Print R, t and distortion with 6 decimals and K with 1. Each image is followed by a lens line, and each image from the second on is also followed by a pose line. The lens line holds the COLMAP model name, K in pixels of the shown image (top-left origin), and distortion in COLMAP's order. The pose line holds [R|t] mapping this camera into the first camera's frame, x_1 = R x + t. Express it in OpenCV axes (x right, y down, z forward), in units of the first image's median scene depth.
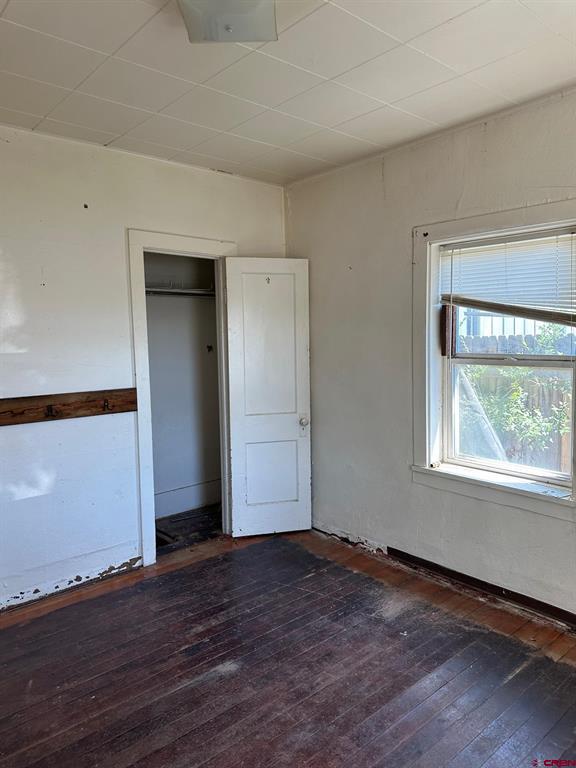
lens RADIAL K [[545.1, 0, 292.8], [0, 545.1, 384.1], [0, 0, 1]] dist [0.074368, -0.085421]
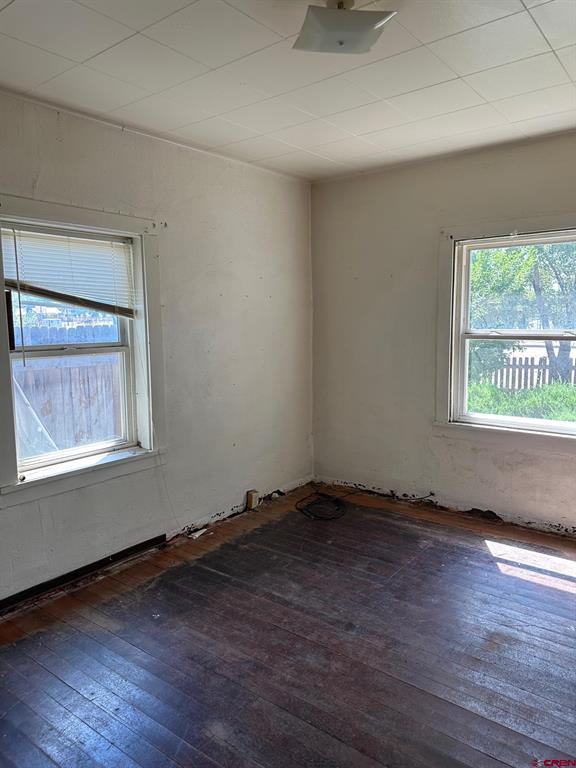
lens RADIAL K [[545.1, 0, 292.8], [0, 545.1, 384.1], [0, 0, 1]] dist [0.074368, -0.085421]
pose [[-0.195774, -0.104342, 0.975082, -0.733886], [0.103519, 0.986569, 0.126355, -0.069753], [-0.975170, 0.125677, -0.182344, 0.811500]]
